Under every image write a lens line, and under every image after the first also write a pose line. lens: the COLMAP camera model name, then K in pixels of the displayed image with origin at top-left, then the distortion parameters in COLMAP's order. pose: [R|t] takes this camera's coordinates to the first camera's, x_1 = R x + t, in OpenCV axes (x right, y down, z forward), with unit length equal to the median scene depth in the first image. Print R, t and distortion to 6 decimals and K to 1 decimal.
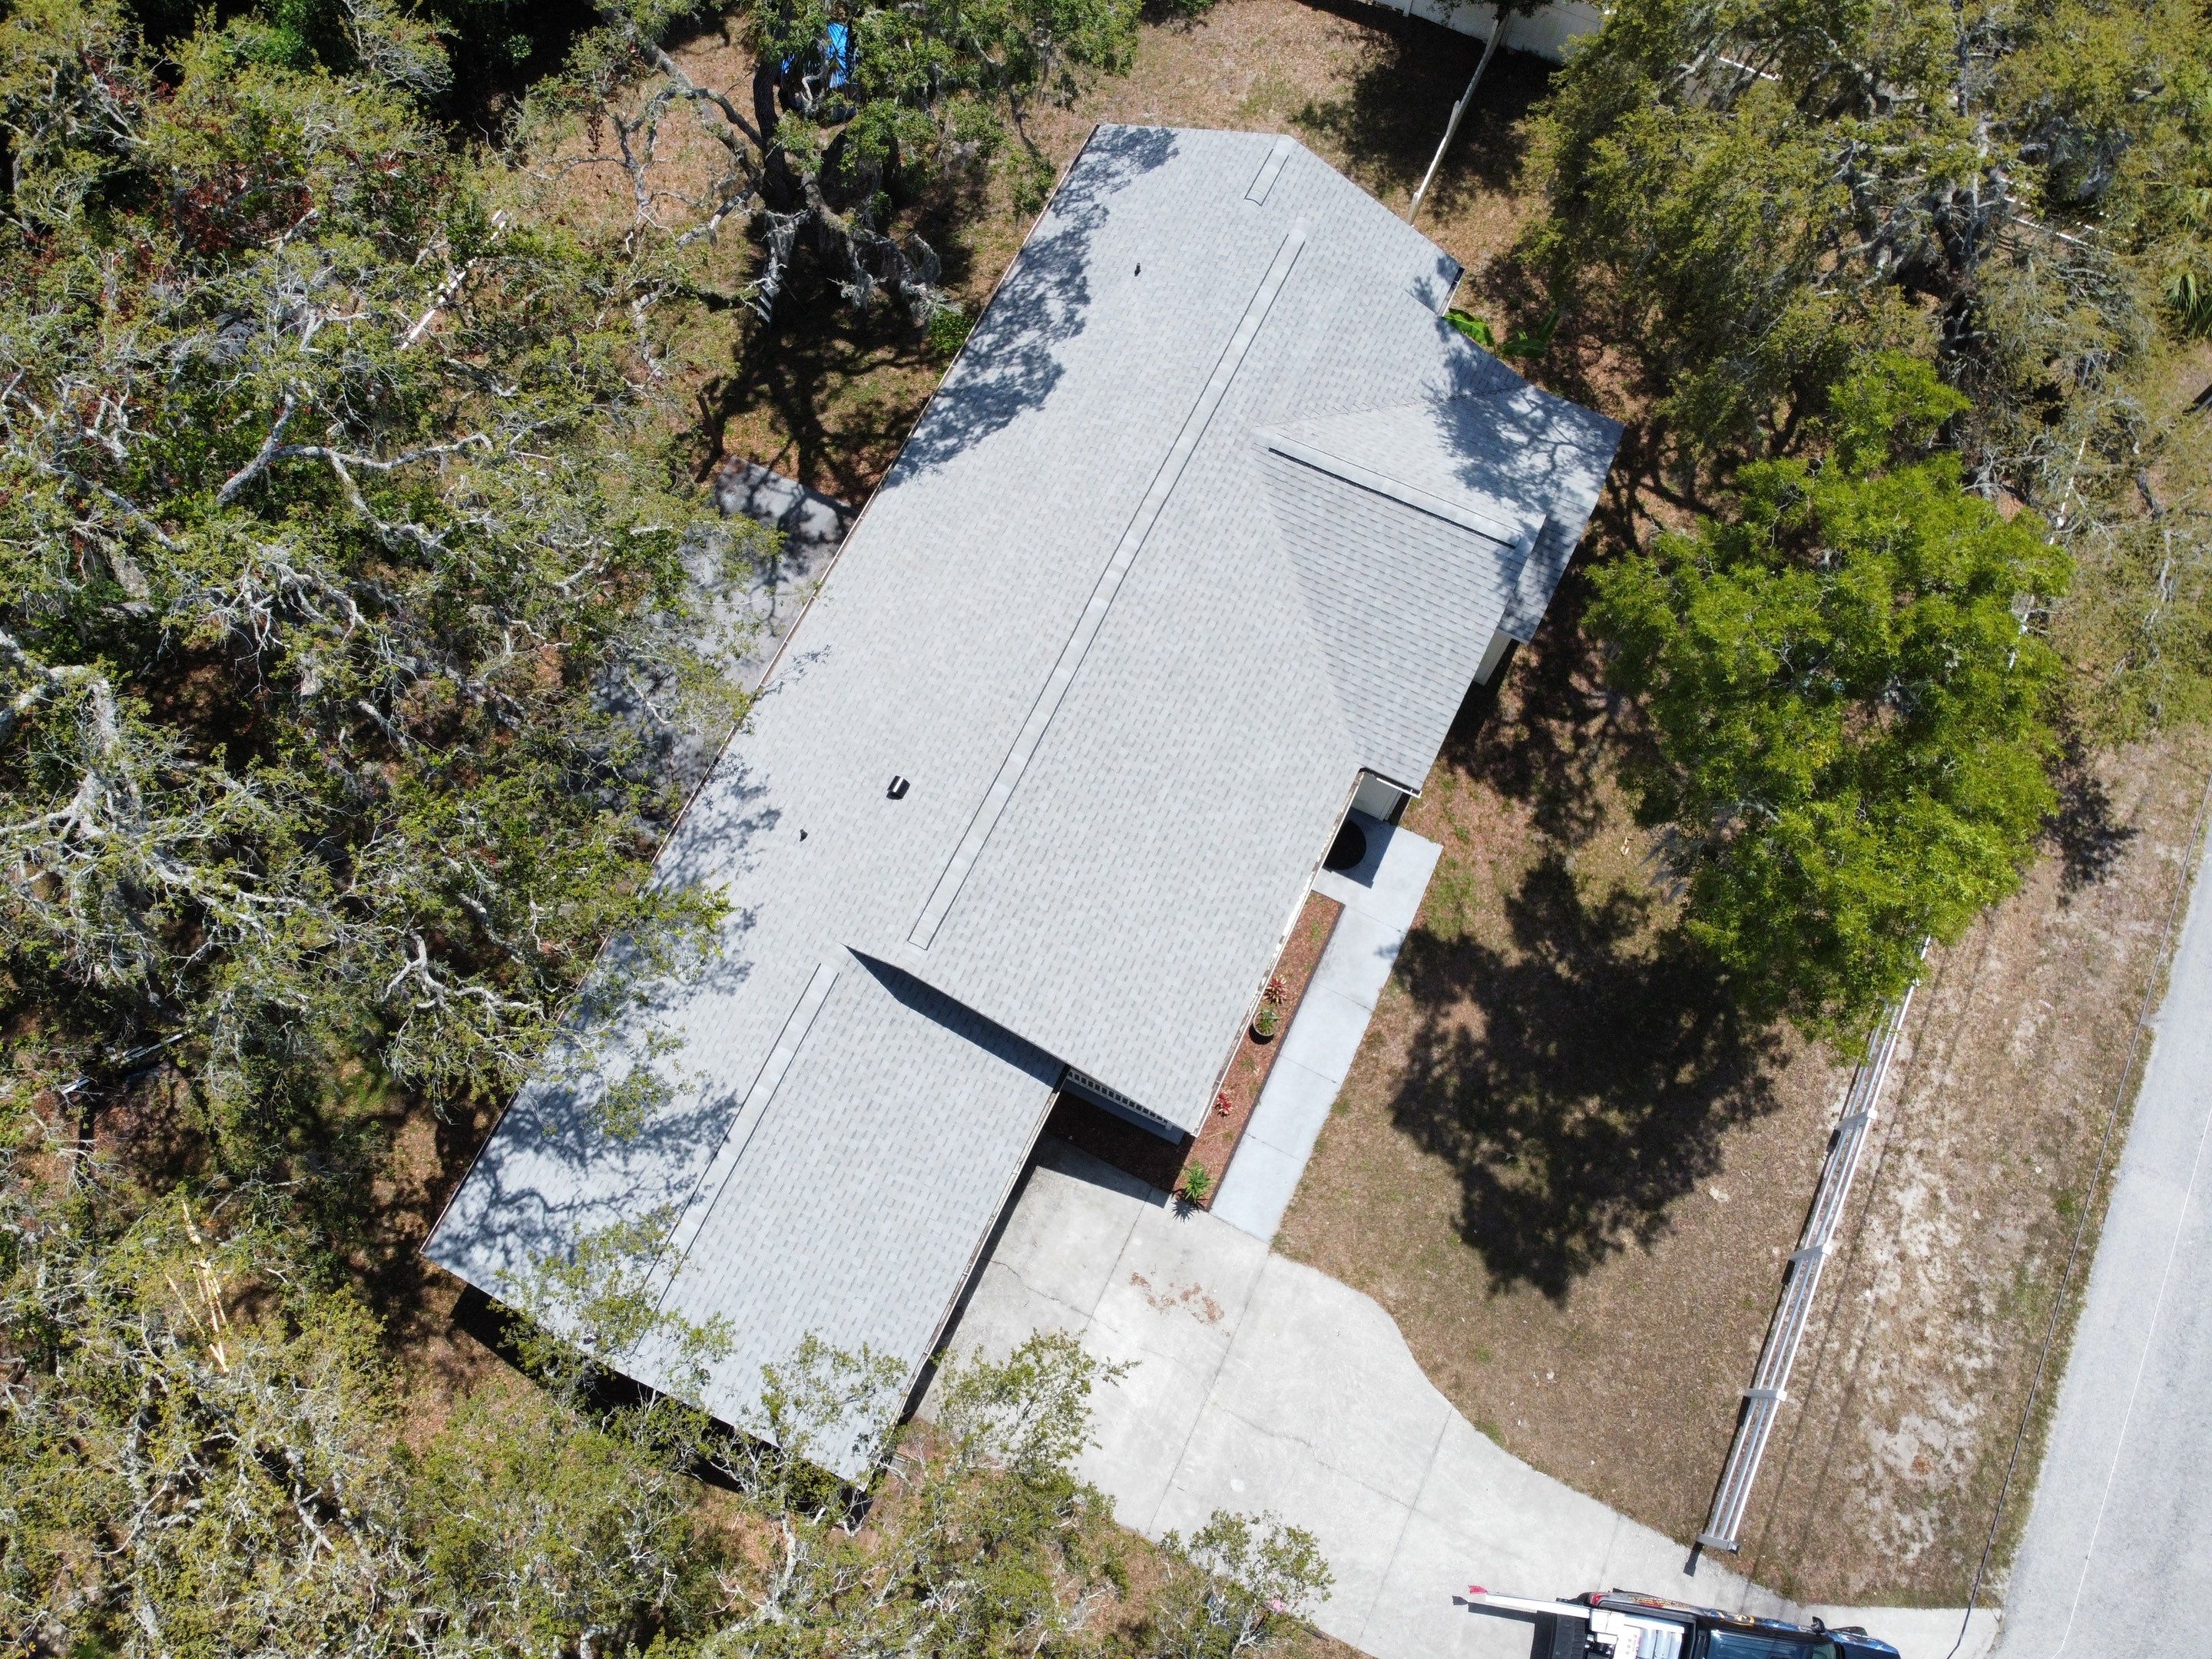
lens RADIAL K [[1616.8, 0, 1061.7], [0, 1616.8, 810.0], [0, 0, 1]] dist [0.001982, -0.000530]
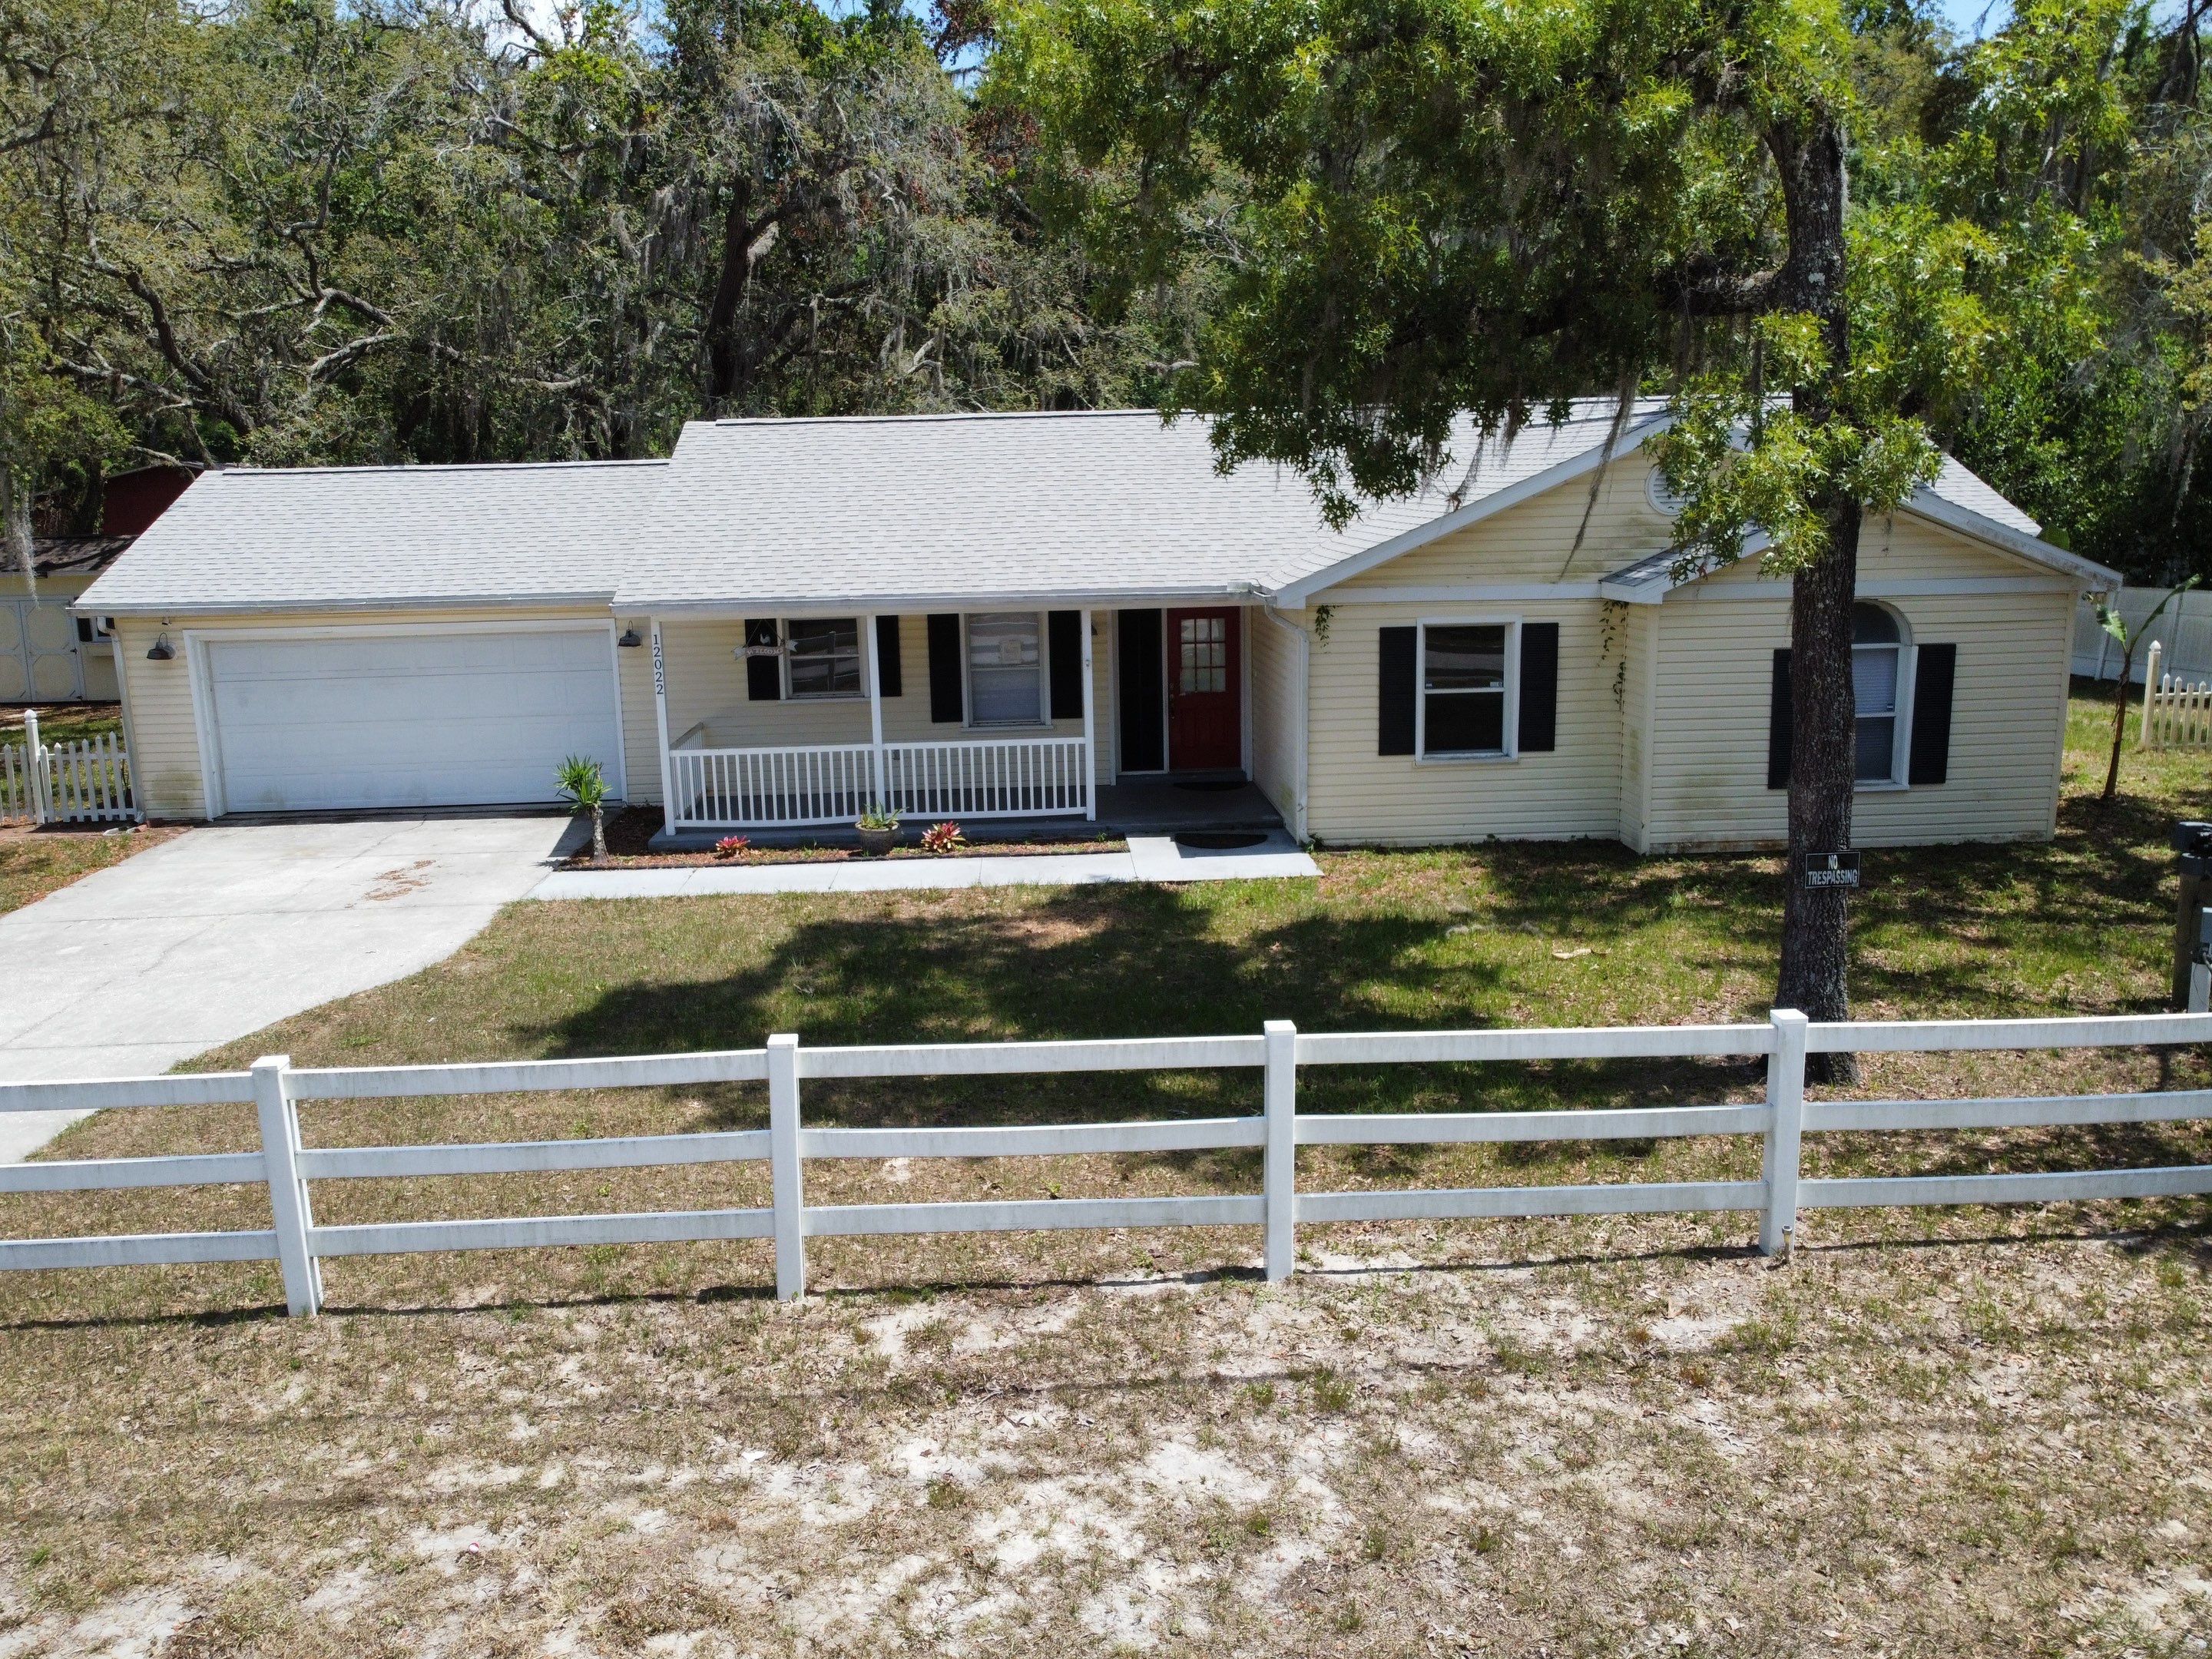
lens RADIAL K [[1616.8, 0, 1101.9], [0, 1616.8, 844.4], [0, 0, 1]] dist [0.001982, -0.000530]
pose [[0.475768, 0.184027, -0.860104, 0.719408], [-0.820290, 0.445751, -0.358372, 0.300729], [0.317442, 0.876036, 0.363030, 0.838581]]
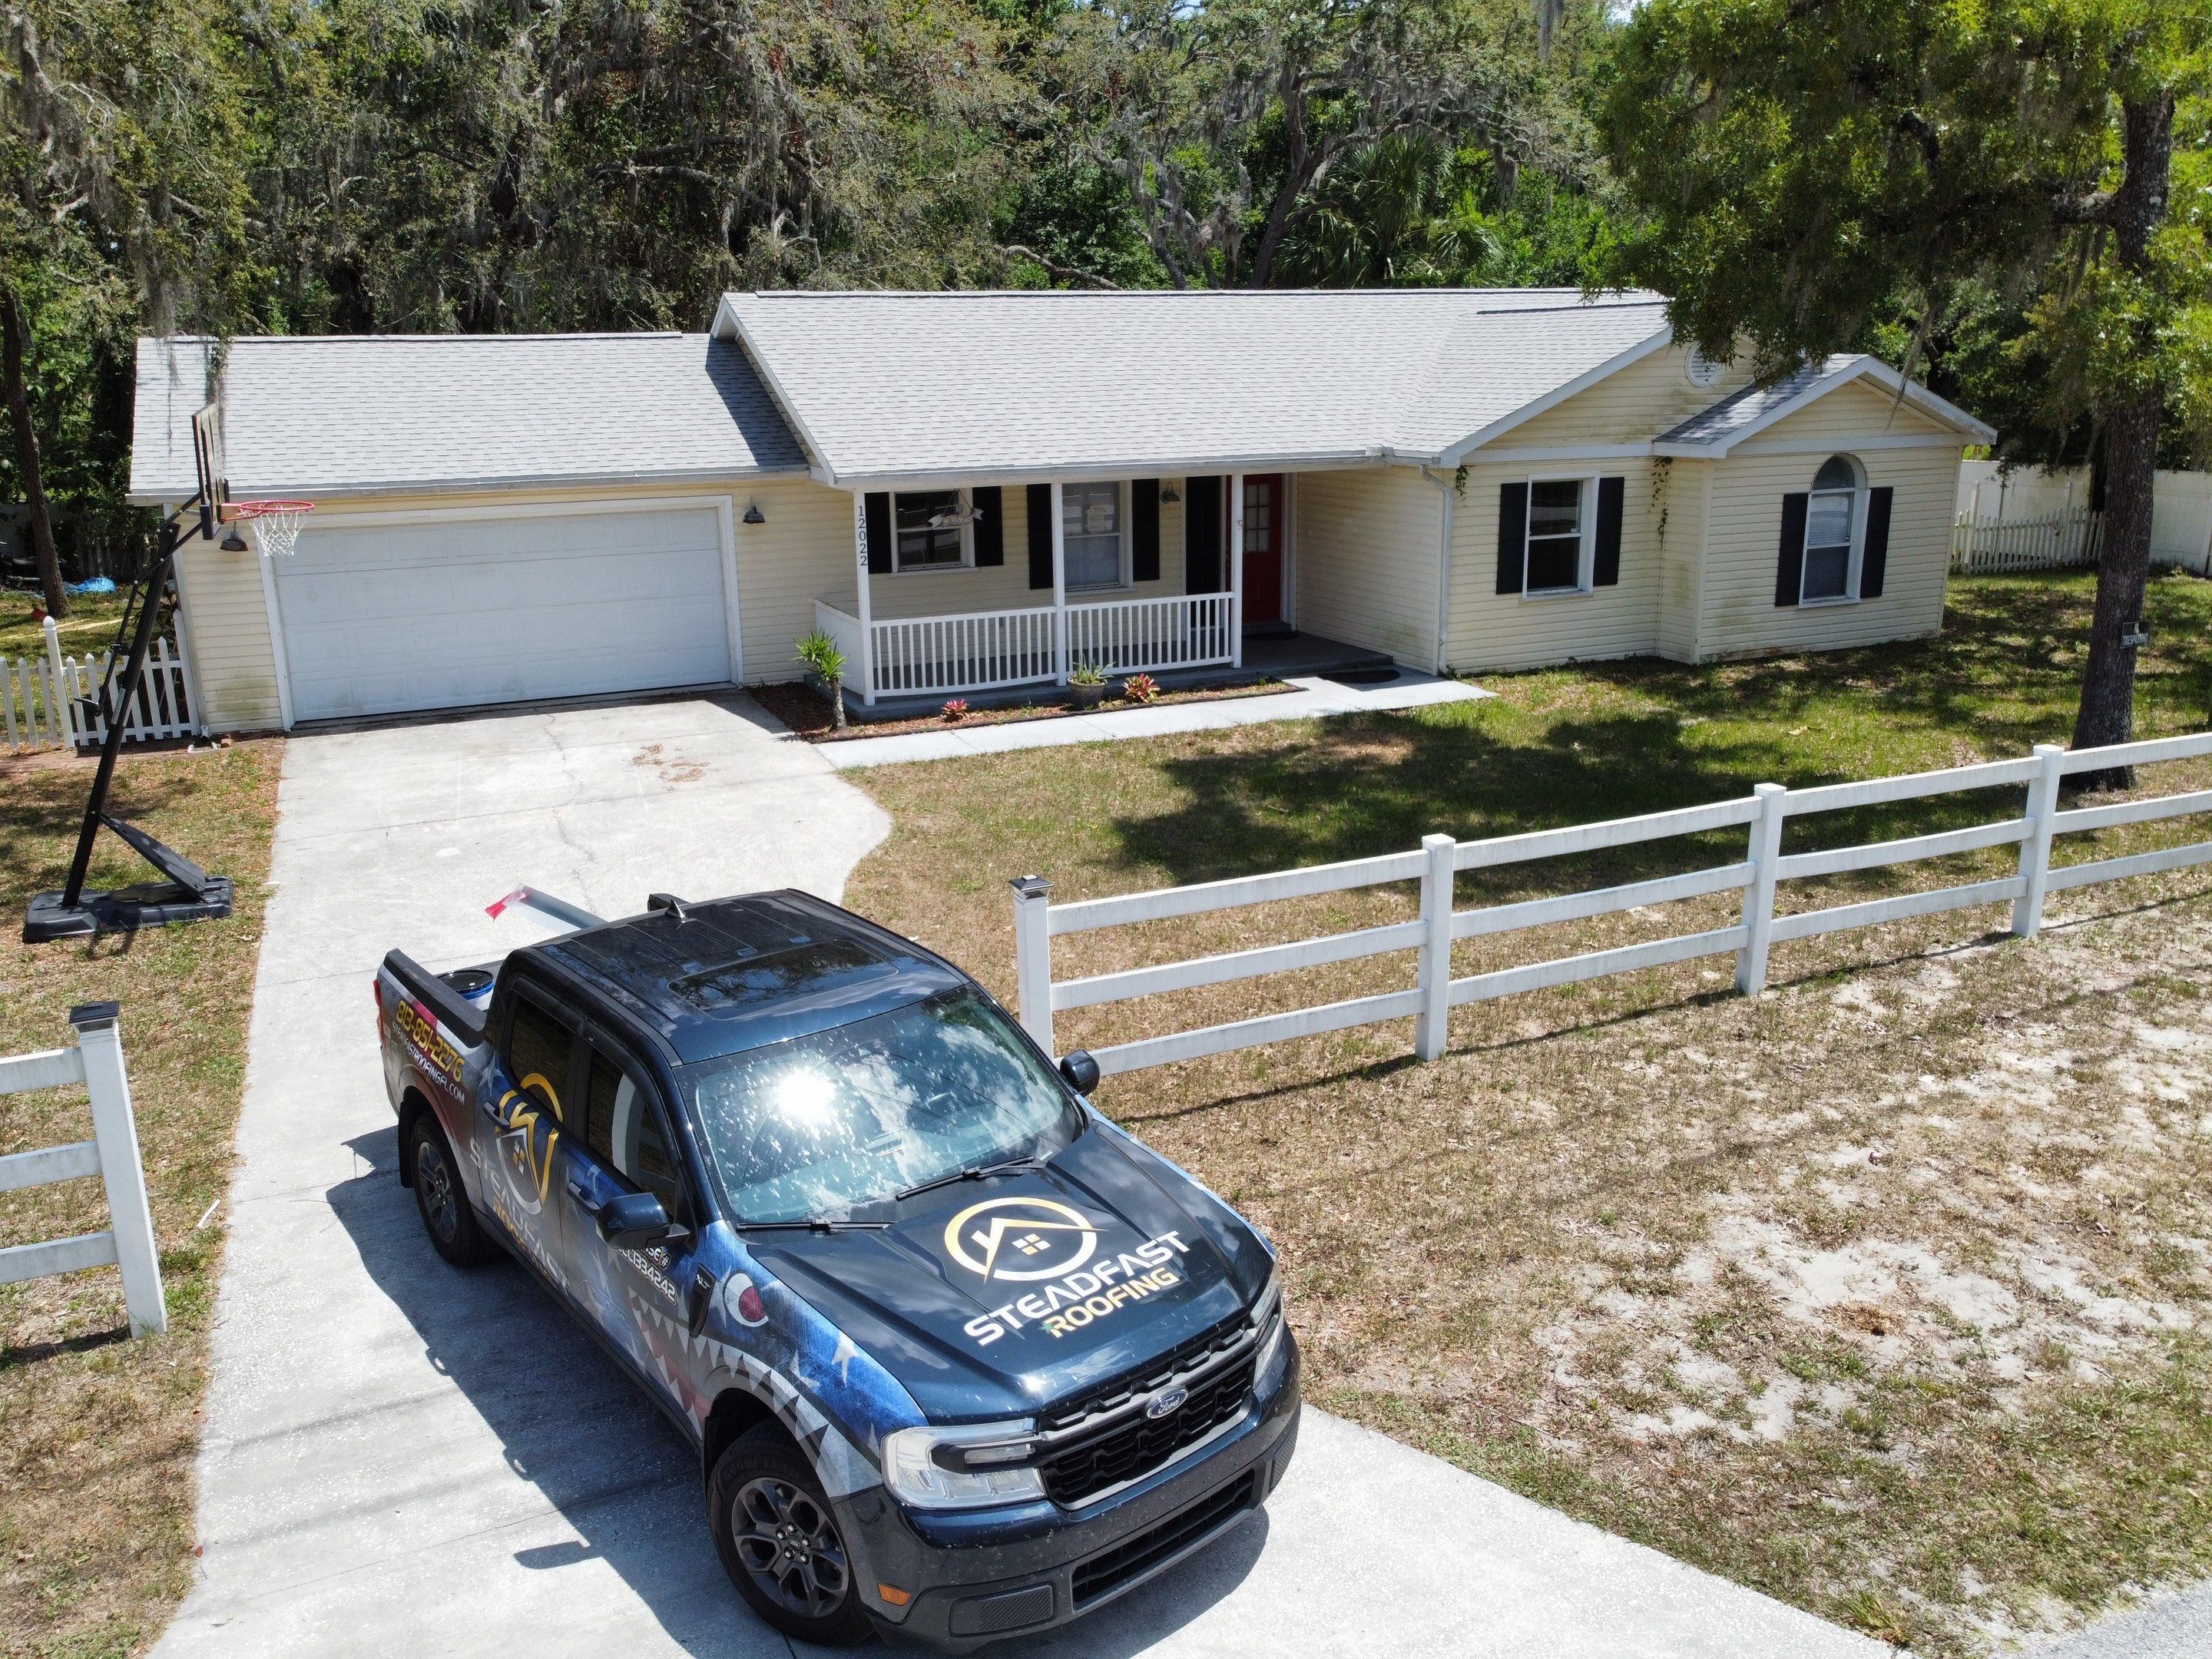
lens RADIAL K [[1616.8, 0, 1067.0], [0, 1616.8, 832.5], [0, 0, 1]] dist [0.001982, -0.000530]
pose [[0.756917, 0.172153, -0.630429, 0.562666], [-0.609770, 0.533042, -0.586554, 0.573850], [0.235068, 0.828390, 0.508442, 0.742458]]
